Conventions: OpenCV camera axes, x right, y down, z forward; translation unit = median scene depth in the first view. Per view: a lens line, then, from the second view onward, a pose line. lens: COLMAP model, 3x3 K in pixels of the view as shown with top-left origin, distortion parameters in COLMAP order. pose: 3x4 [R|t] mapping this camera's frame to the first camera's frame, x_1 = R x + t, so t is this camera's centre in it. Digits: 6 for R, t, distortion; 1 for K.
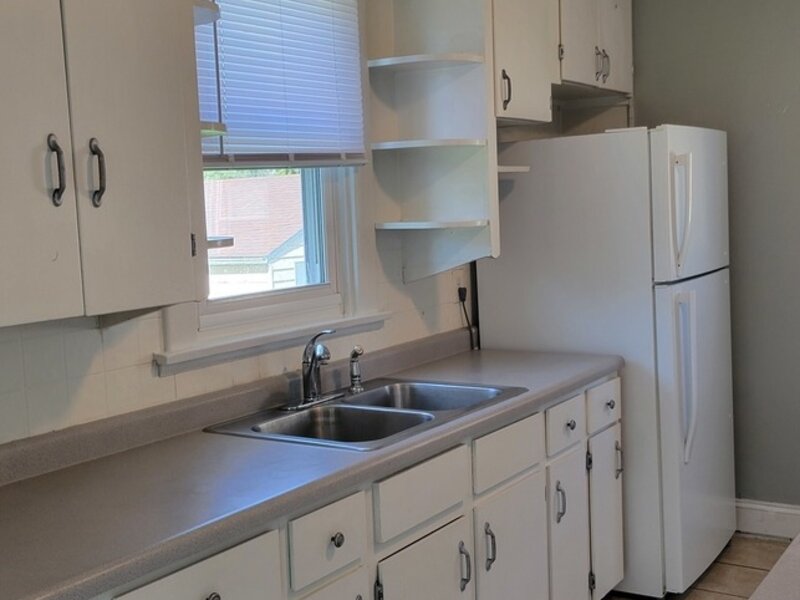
lens RADIAL K [[1007.8, 0, 400.0], [0, 1007.8, 300.0], [0, 0, 1]] dist [0.022515, 0.034277]
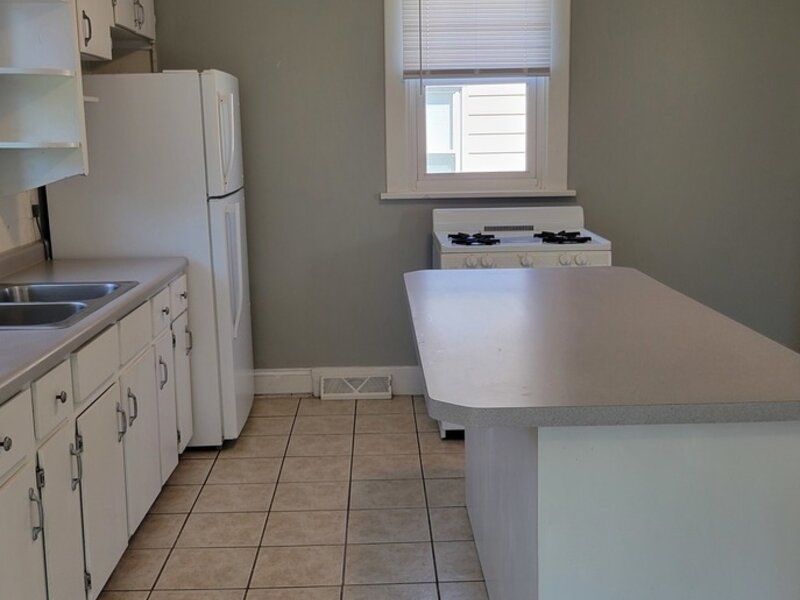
lens RADIAL K [[936.3, 0, 400.0], [0, 936.3, 300.0], [0, 0, 1]] dist [0.033695, -0.008780]
pose [[0.820790, -0.071899, 0.566687, -0.229900], [0.034892, 0.996505, 0.075896, 0.031240], [-0.570164, -0.042521, 0.820430, -0.100242]]
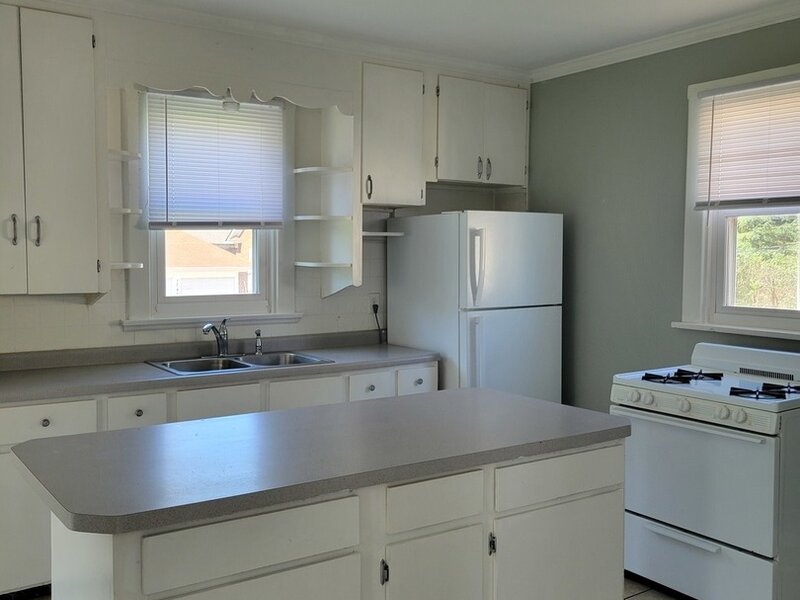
lens RADIAL K [[802.9, 0, 400.0], [0, 802.9, 300.0], [0, 0, 1]] dist [0.024196, 0.018234]
pose [[0.926632, 0.071345, -0.369138, 0.648457], [-0.080537, 0.996706, -0.009531, -0.011916], [0.367242, 0.038561, 0.929326, -0.214798]]
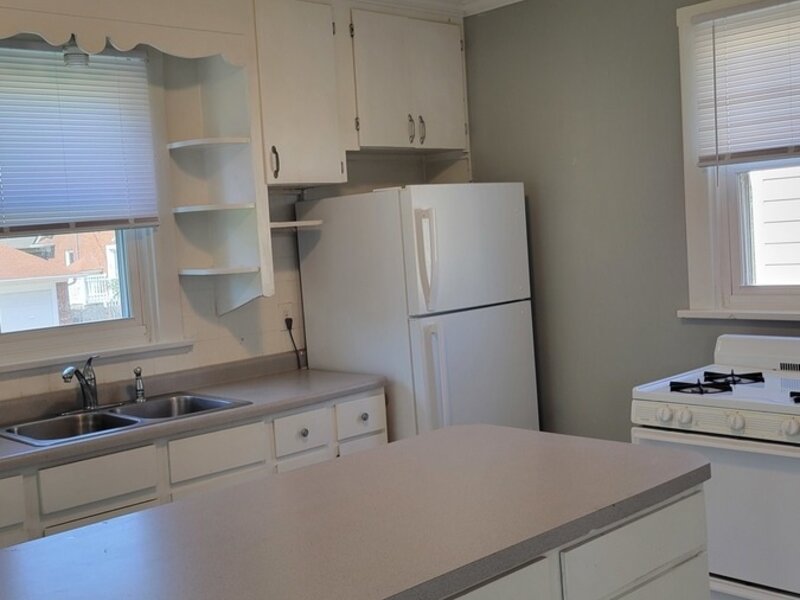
lens RADIAL K [[960.7, 0, 400.0], [0, 960.7, 300.0], [0, 0, 1]] dist [0.020320, 0.027995]
pose [[0.973889, -0.003132, -0.227001, 0.515793], [0.001035, 0.999956, -0.009352, -0.026240], [0.227020, 0.008873, 0.973850, -0.119069]]
